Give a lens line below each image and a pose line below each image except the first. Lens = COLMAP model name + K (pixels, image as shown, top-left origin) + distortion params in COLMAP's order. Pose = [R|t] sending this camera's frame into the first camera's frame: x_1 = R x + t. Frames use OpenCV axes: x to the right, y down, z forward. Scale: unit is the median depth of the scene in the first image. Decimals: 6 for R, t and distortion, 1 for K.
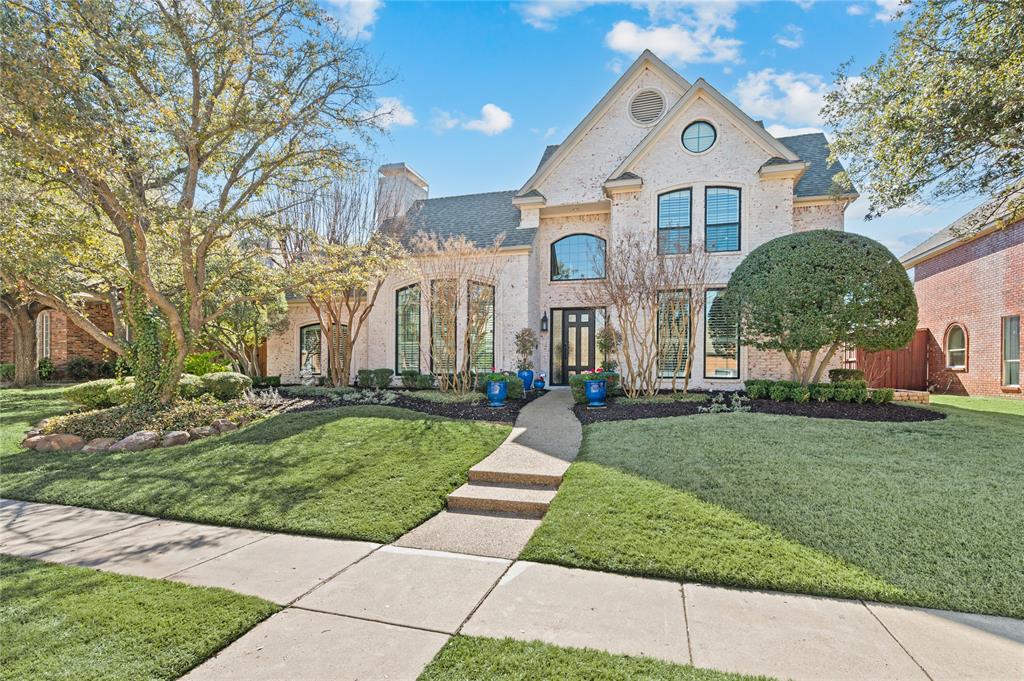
lens RADIAL K [[482.1, 0, 507.7], [0, 482.1, 362.7], [0, 0, 1]] dist [-0.001422, 0.000023]
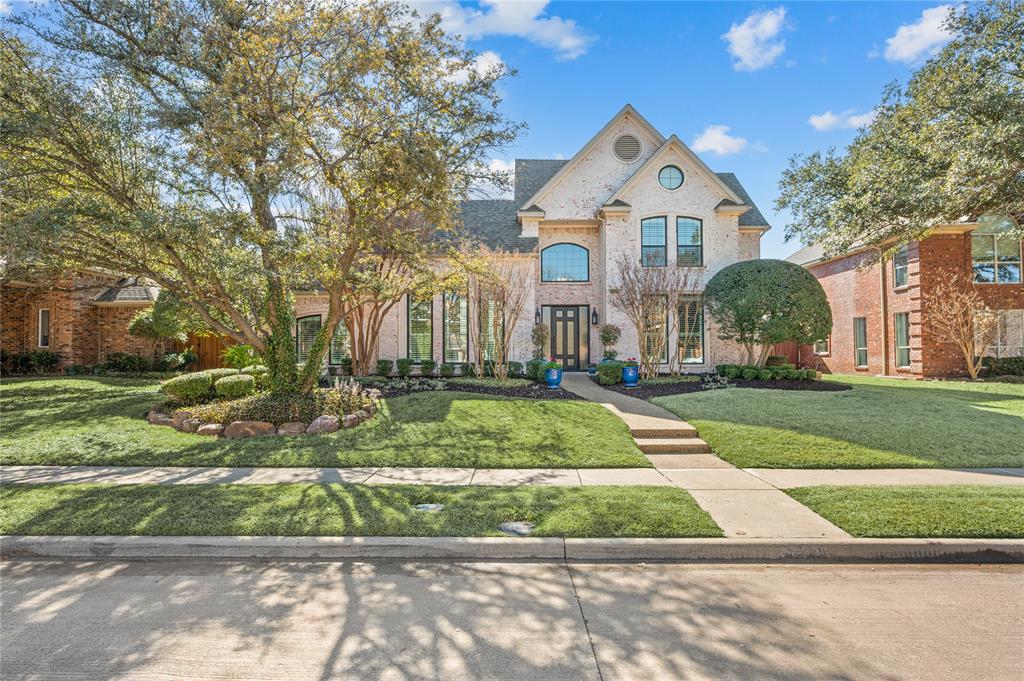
lens RADIAL K [[491.6, 0, 511.9], [0, 491.6, 332.1], [0, 0, 1]] dist [0.000442, -0.000072]
pose [[0.967250, 0.003668, 0.253798, -0.323156], [0.004800, 0.999452, -0.032737, -0.010439], [-0.253779, 0.032883, 0.966703, -0.145022]]
